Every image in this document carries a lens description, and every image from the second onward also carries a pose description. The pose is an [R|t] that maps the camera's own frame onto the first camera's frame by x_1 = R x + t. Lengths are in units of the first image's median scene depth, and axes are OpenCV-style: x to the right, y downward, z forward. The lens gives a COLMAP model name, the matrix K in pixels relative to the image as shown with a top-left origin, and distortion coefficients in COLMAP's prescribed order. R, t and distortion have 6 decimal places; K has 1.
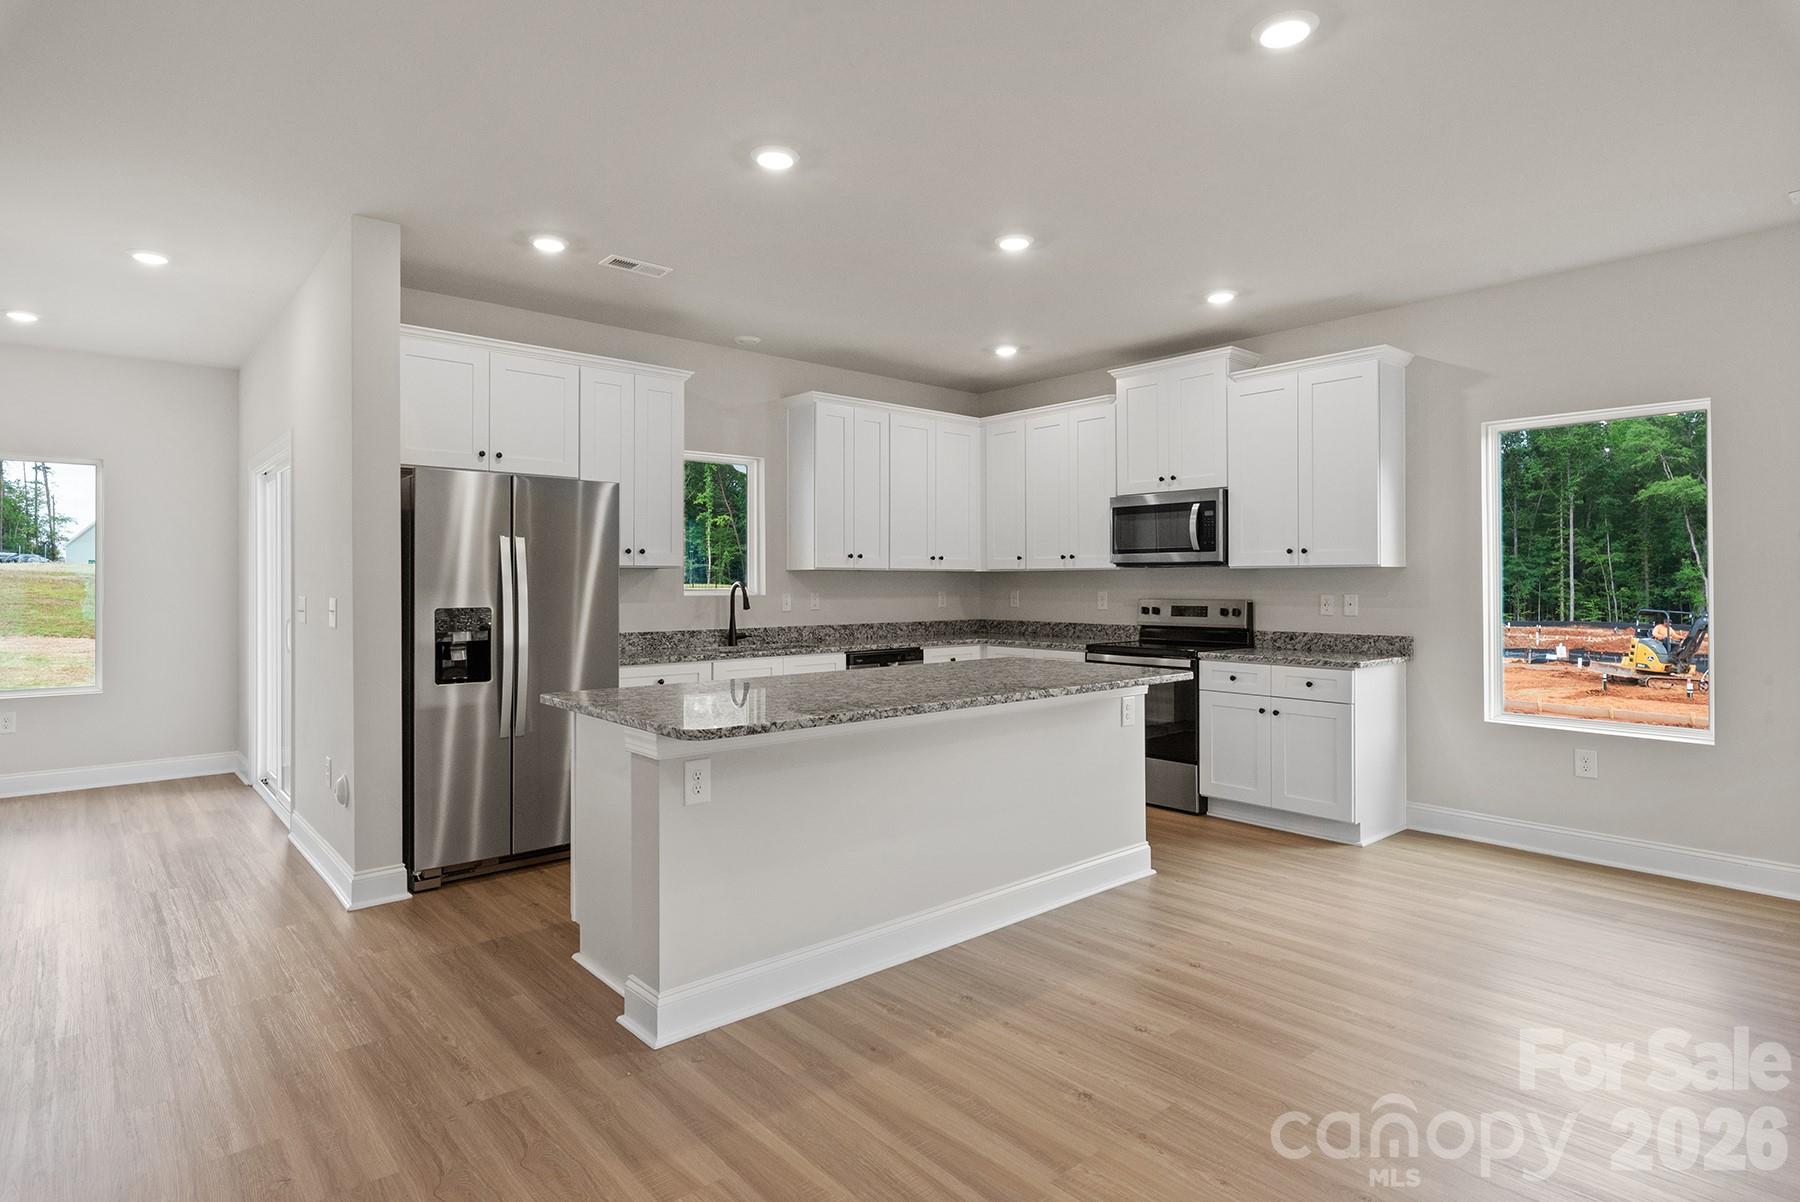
lens RADIAL K [[949.0, 0, 900.7], [0, 949.0, 591.3], [0, 0, 1]] dist [0.008067, 0.000781]
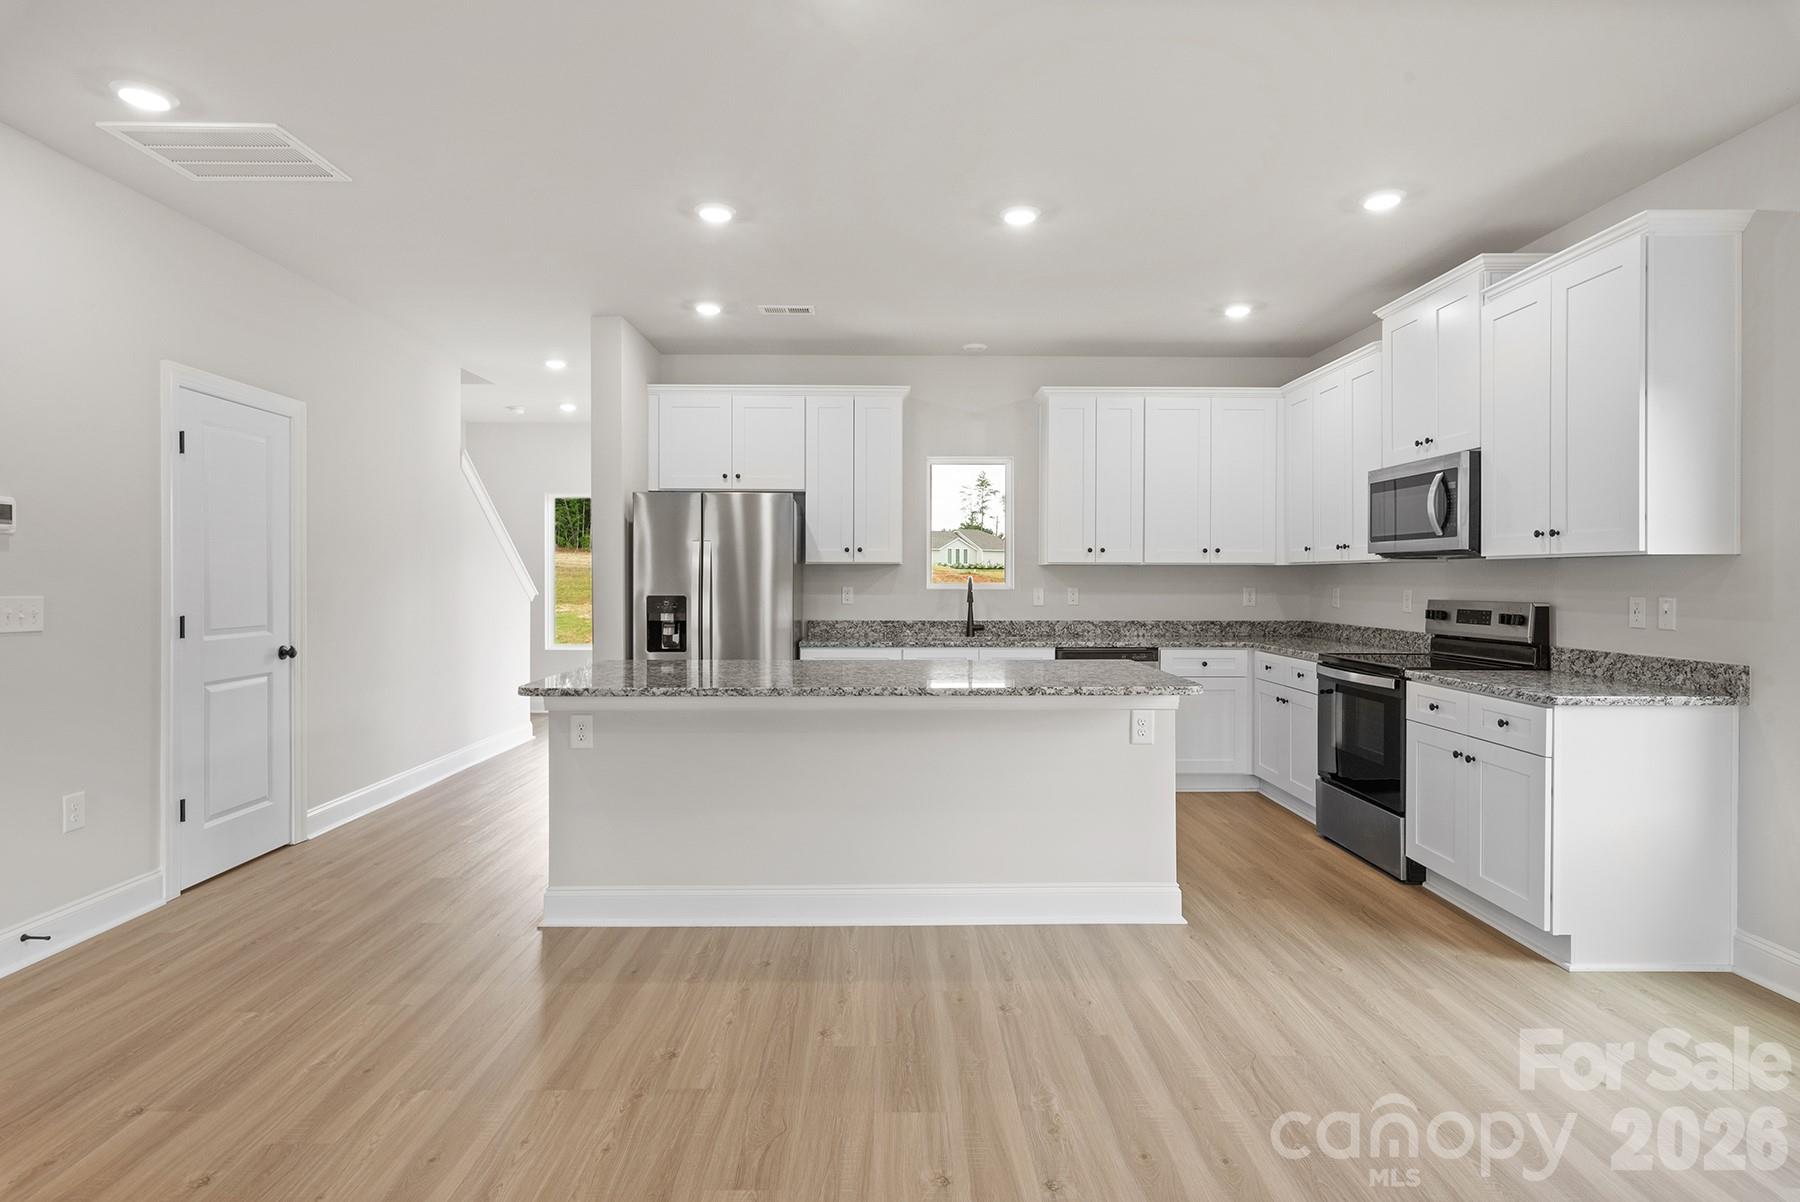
lens RADIAL K [[934.4, 0, 898.2], [0, 934.4, 590.7], [0, 0, 1]] dist [-0.000319, 0.000499]
pose [[0.759207, 0.011511, -0.650748, 0.463834], [-0.008570, 0.999934, 0.007690, -0.001416], [0.650793, -0.000261, 0.759255, 0.159954]]
